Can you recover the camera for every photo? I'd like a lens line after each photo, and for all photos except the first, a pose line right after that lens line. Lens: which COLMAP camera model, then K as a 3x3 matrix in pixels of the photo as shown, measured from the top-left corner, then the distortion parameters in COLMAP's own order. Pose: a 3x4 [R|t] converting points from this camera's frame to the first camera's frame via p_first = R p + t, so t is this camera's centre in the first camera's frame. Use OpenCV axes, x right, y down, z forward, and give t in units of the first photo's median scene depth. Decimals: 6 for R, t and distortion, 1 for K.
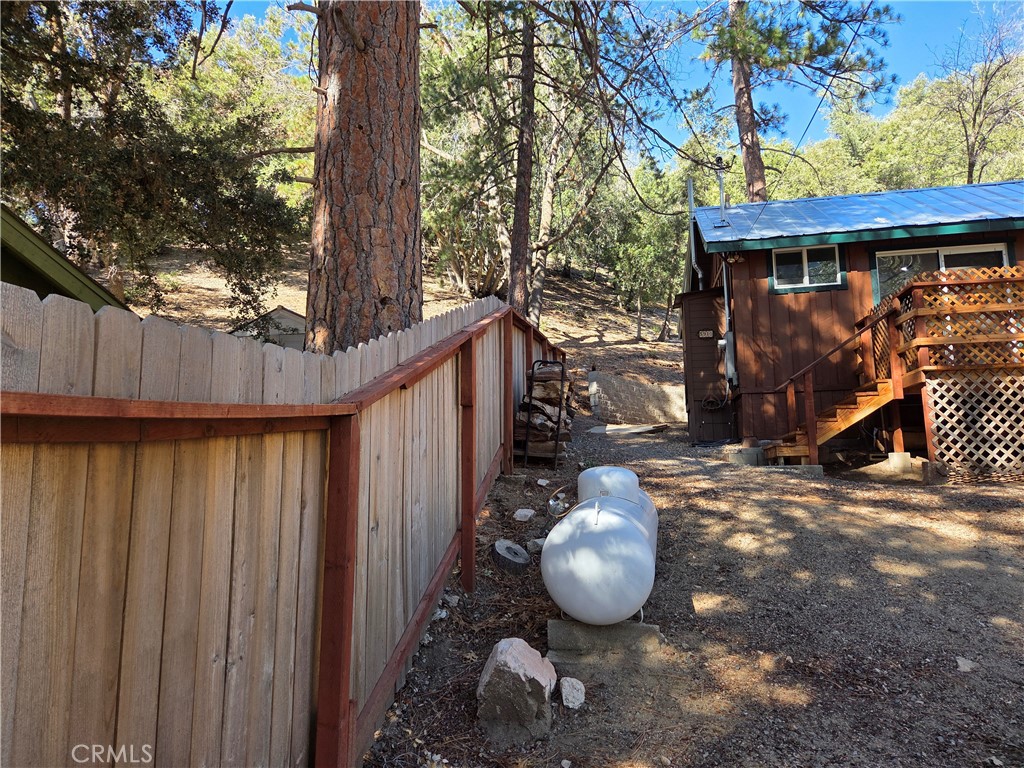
lens RADIAL K [[691.3, 0, 511.8], [0, 691.3, 382.9], [0, 0, 1]] dist [0.059512, -0.046069]
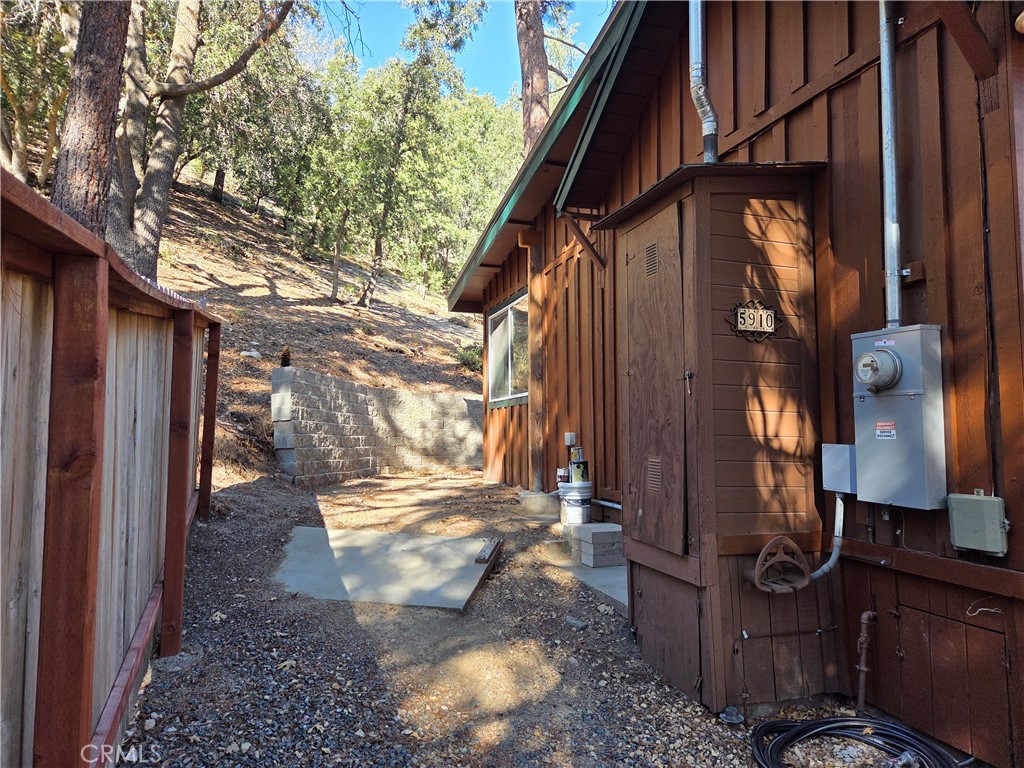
lens RADIAL K [[691.3, 0, 509.7], [0, 691.3, 386.2], [0, 0, 1]] dist [0.059512, -0.046069]
pose [[0.880017, 0.054288, 0.471829, 0.023874], [-0.081681, 0.995943, 0.037753, -0.019201], [-0.467866, -0.071763, 0.880881, 0.324636]]
